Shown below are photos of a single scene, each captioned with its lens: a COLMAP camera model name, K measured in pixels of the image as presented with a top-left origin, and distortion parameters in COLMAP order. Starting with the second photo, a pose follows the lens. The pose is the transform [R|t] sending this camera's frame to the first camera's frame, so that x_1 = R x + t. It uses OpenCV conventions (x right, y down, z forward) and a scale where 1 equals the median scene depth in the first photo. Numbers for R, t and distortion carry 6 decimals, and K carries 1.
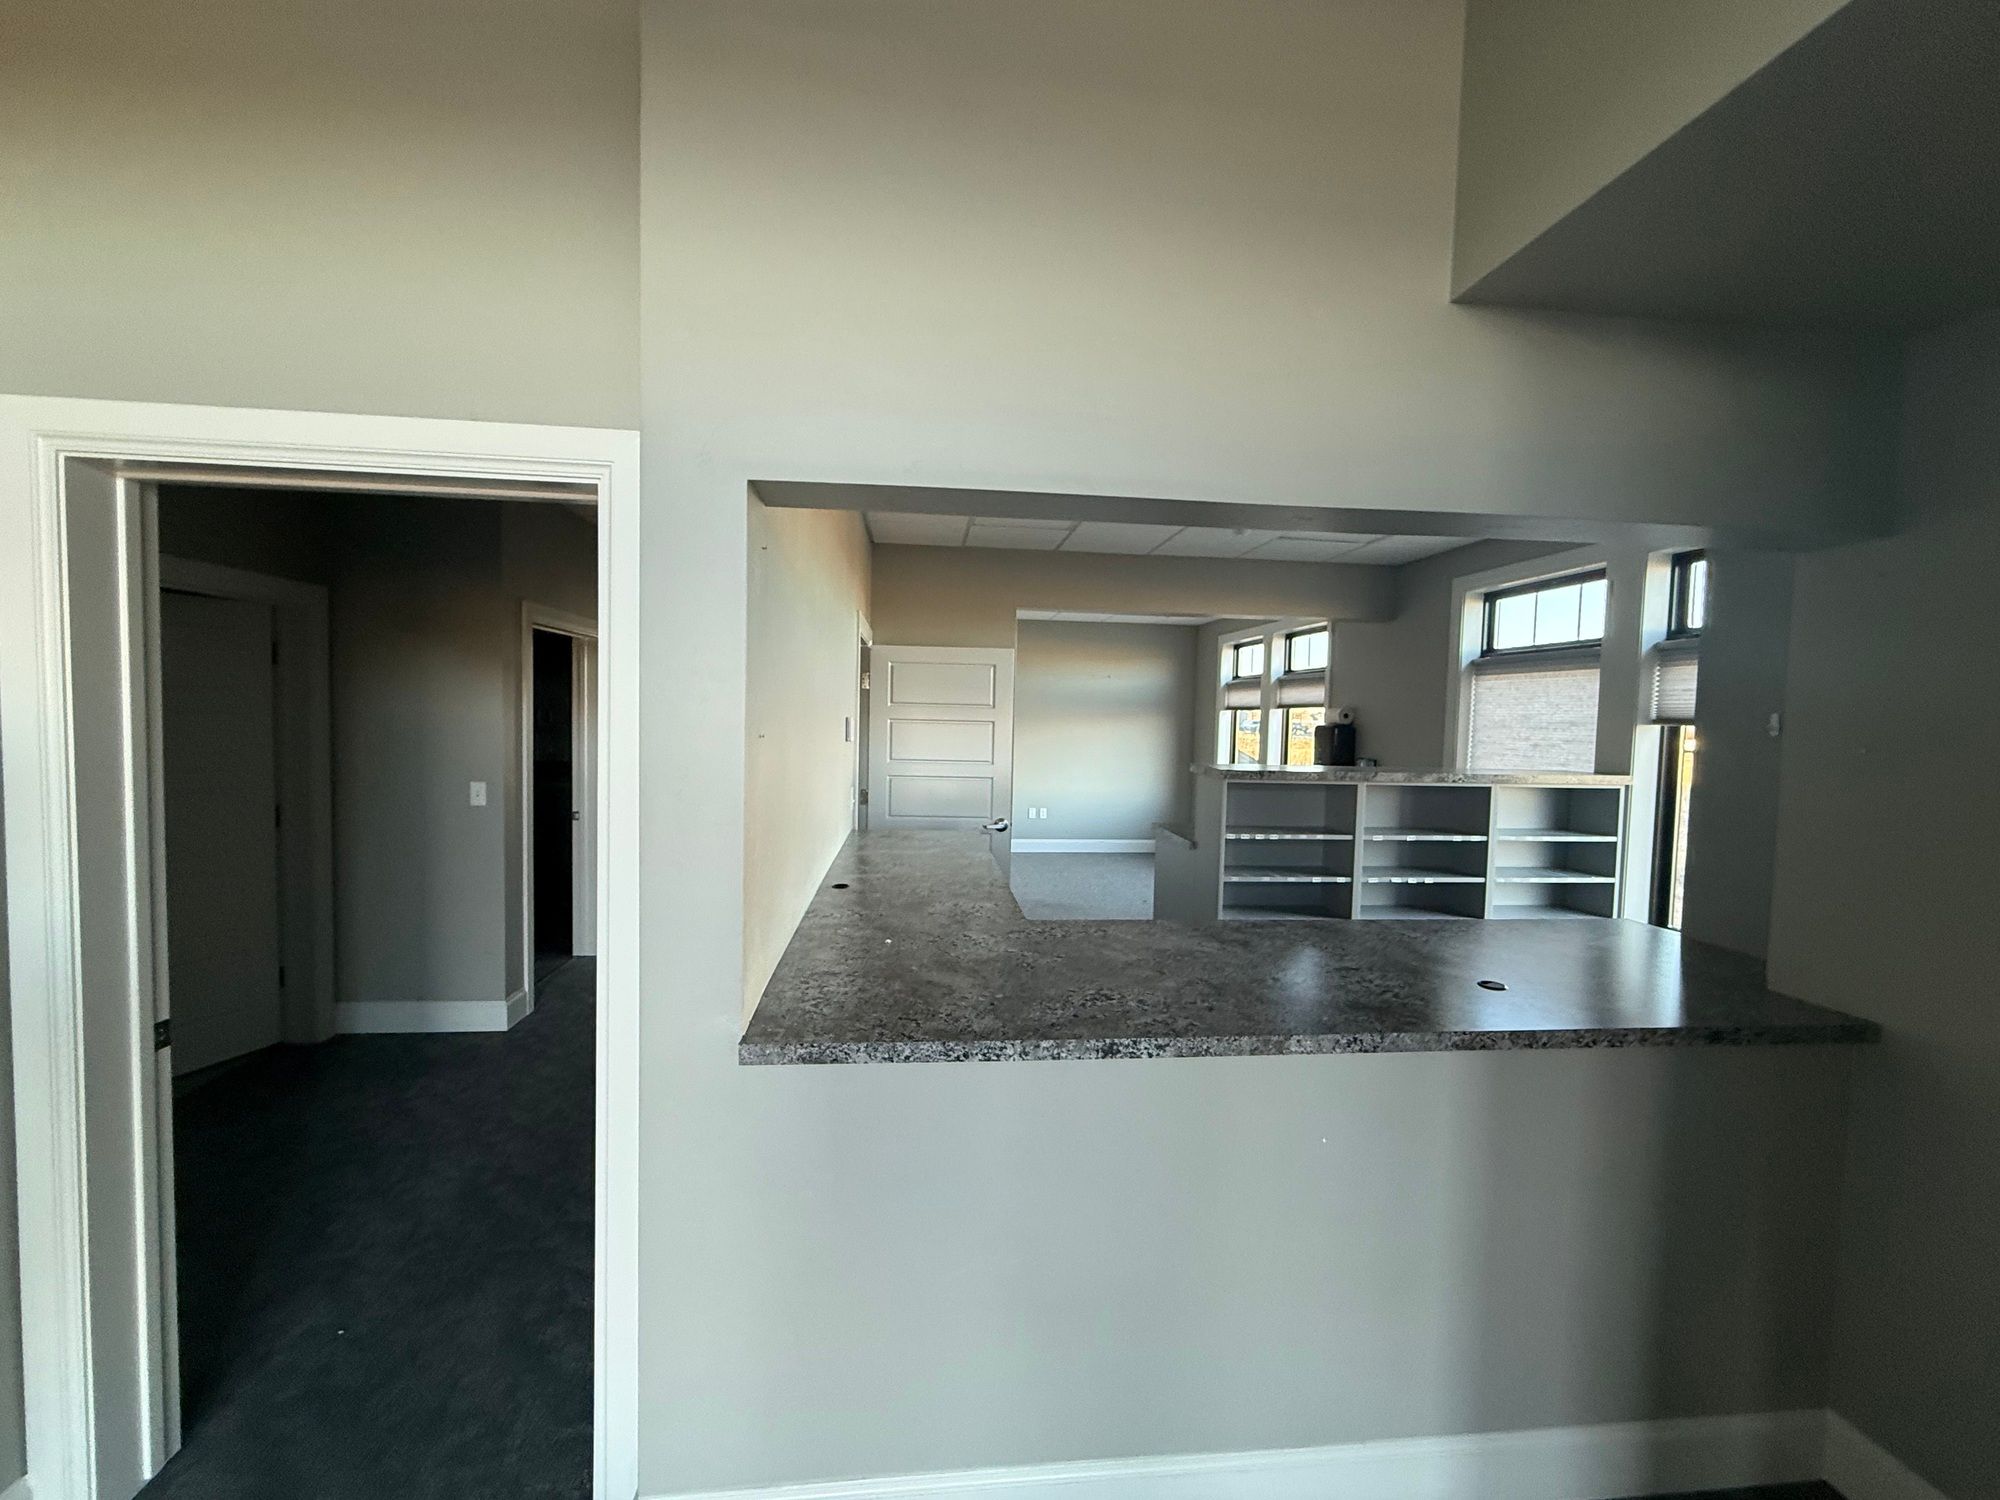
lens RADIAL K [[794.6, 0, 1000.2], [0, 794.6, 757.1], [0, 0, 1]] dist [-0.002526, 0.000441]
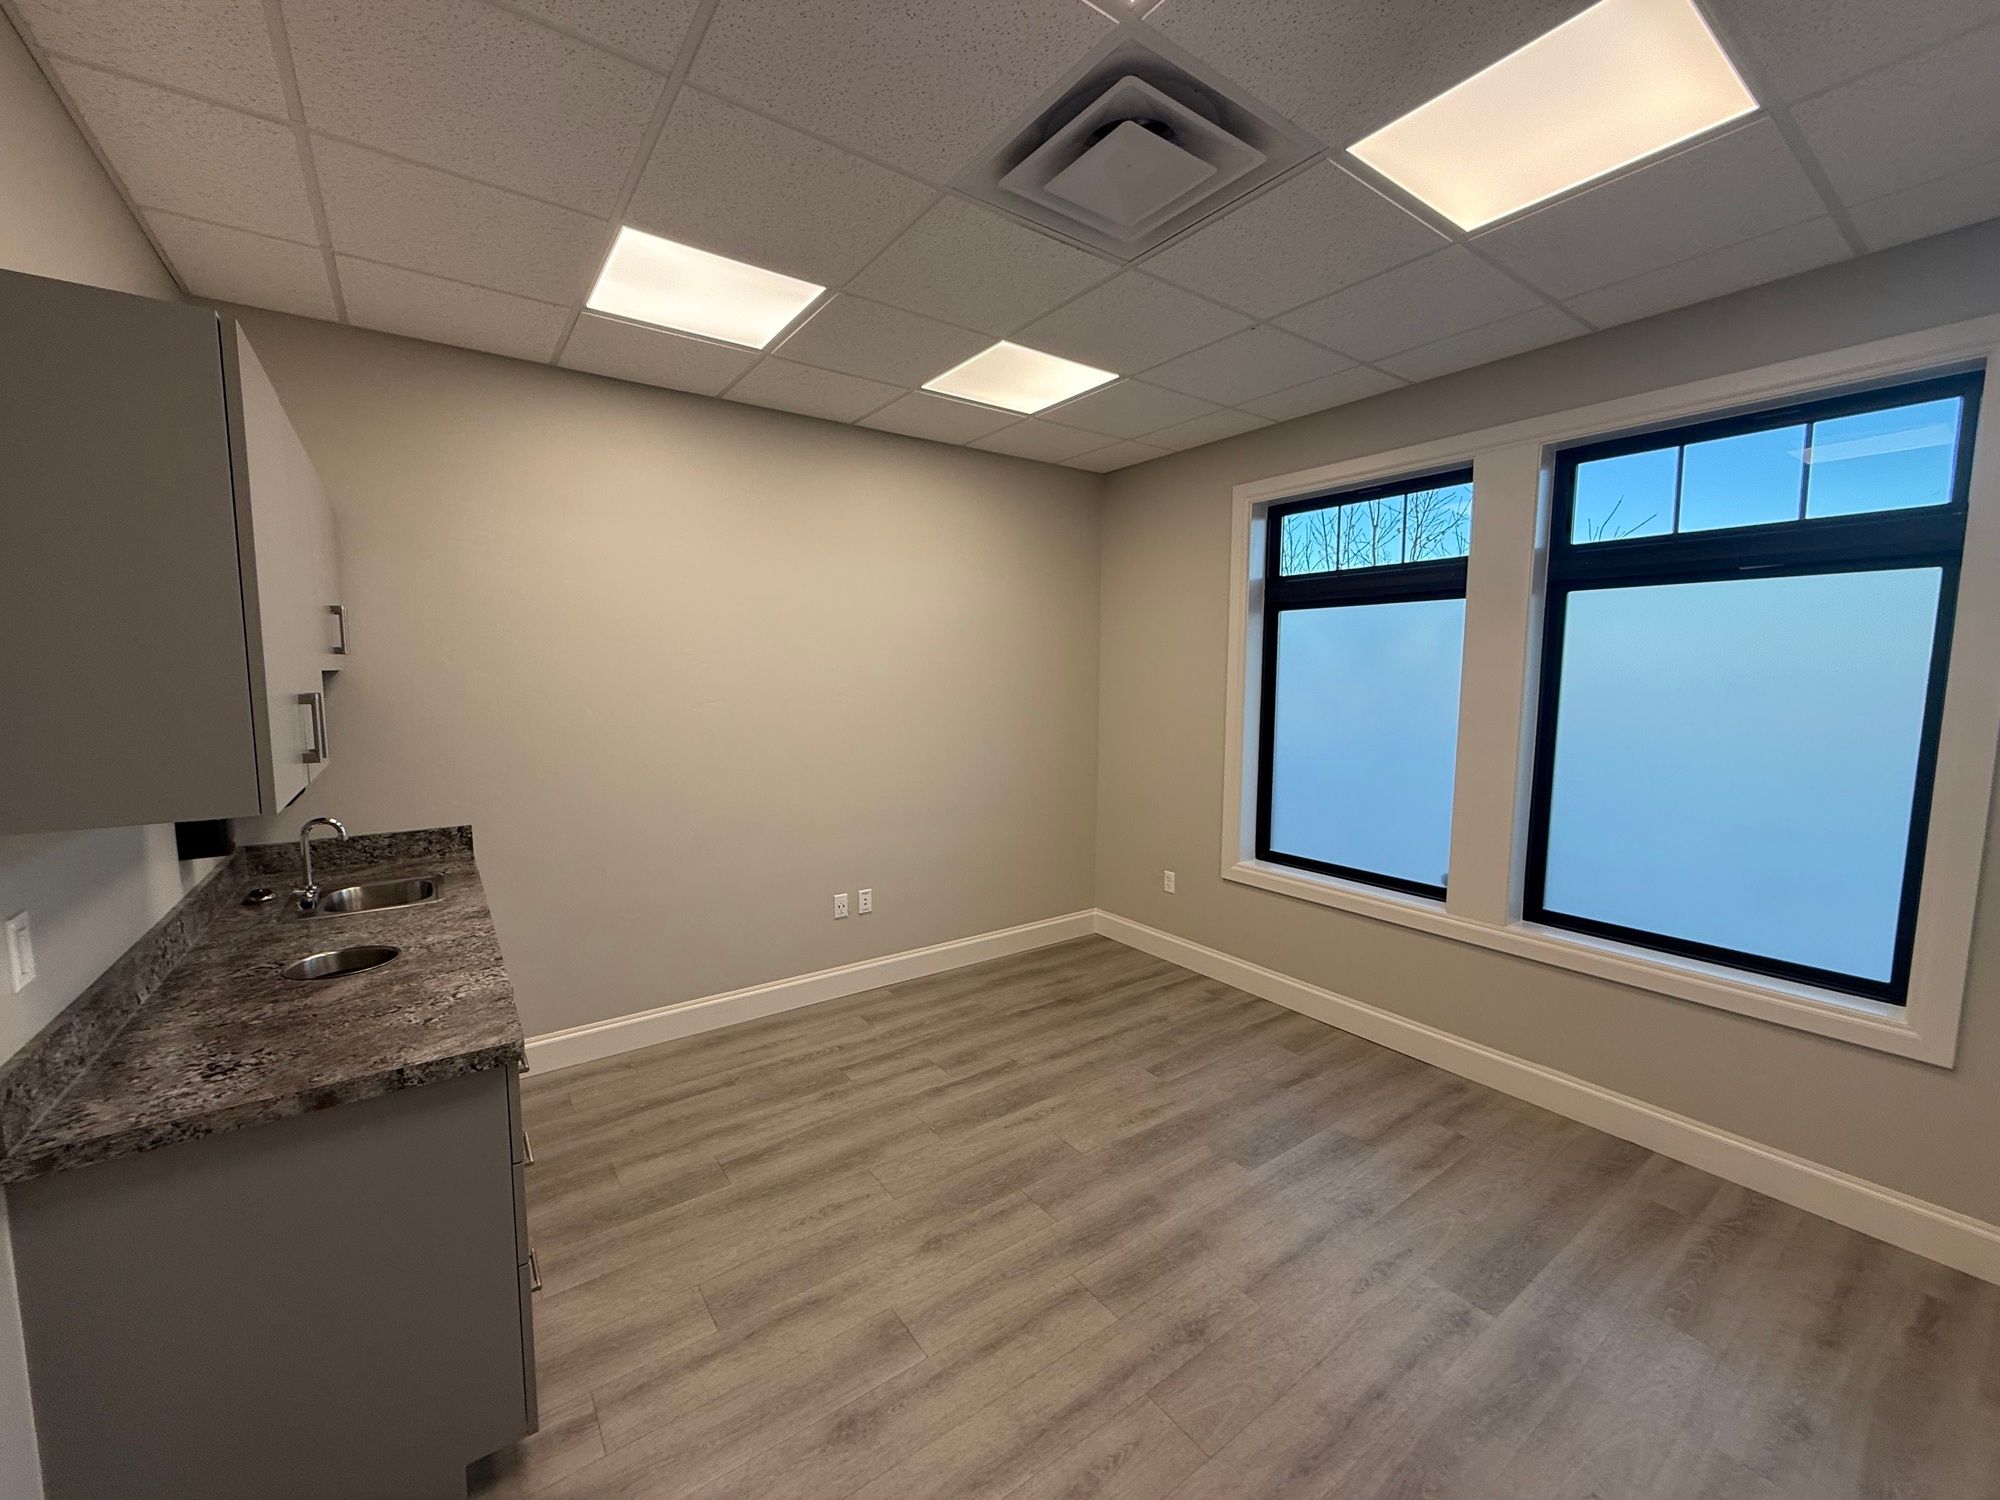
lens RADIAL K [[794.6, 0, 993.2], [0, 794.6, 754.6], [0, 0, 1]] dist [-0.002526, 0.000441]
pose [[0.488001, 0.068286, -0.870168, 1.168216], [-0.029775, 0.997657, 0.061593, -0.088481], [0.872335, -0.004148, 0.488891, 1.270100]]
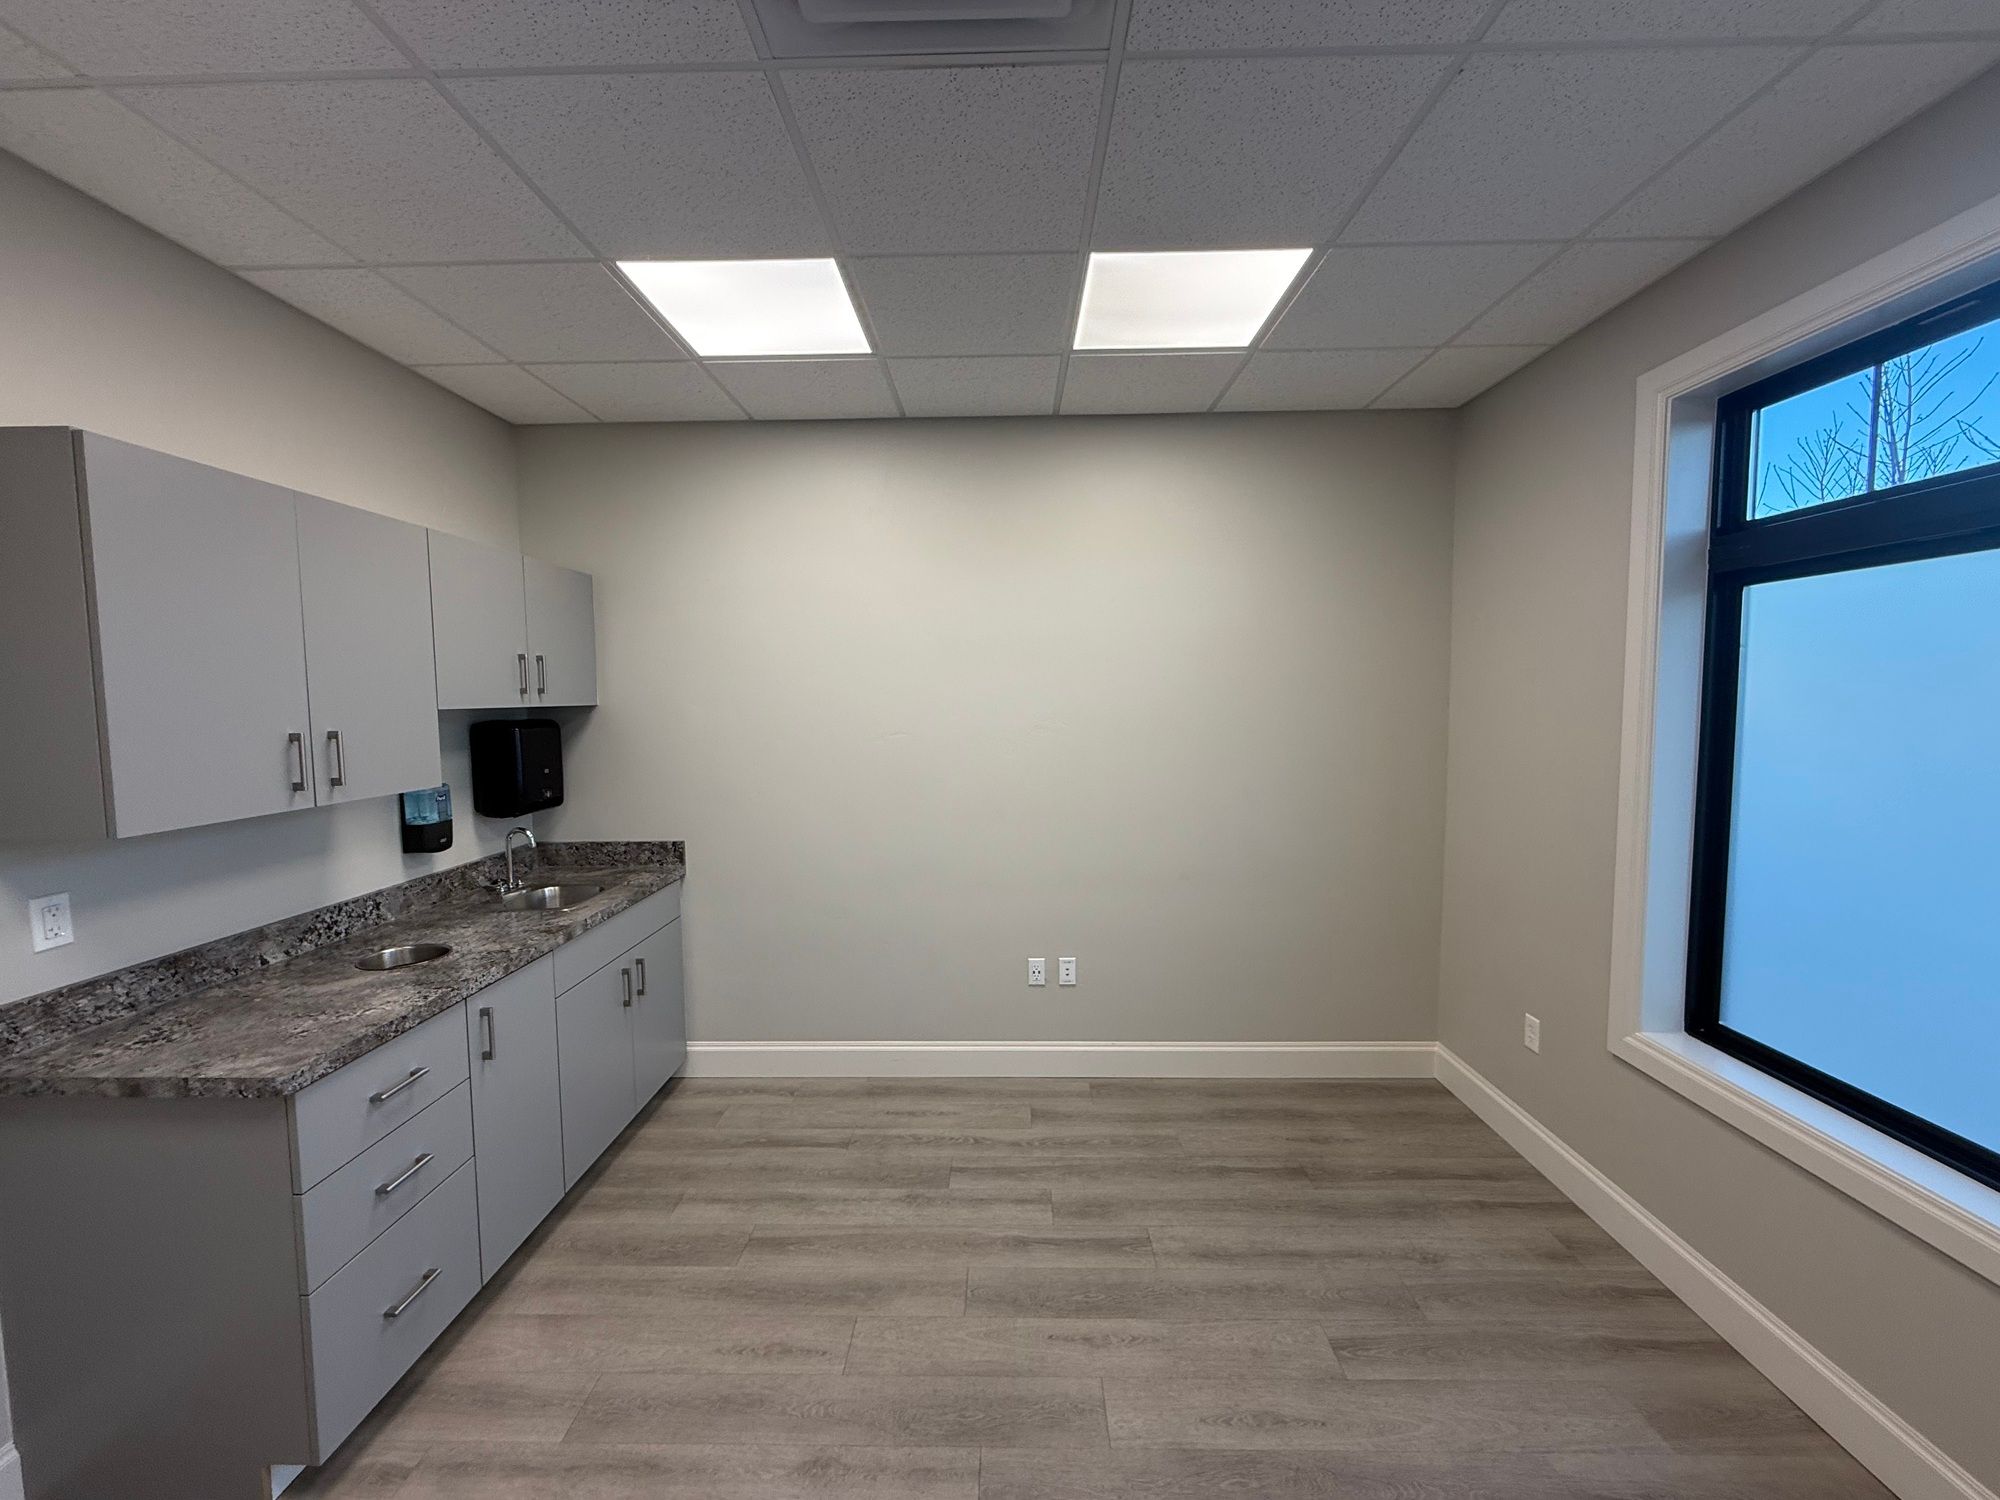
lens RADIAL K [[794.6, 0, 1001.1], [0, 794.6, 752.1], [0, 0, 1]] dist [-0.002526, 0.000441]
pose [[-0.129598, 0.049910, -0.990310, 0.939844], [-0.037955, 0.997751, 0.055252, -0.149762], [0.990840, 0.044748, -0.127412, 2.127835]]
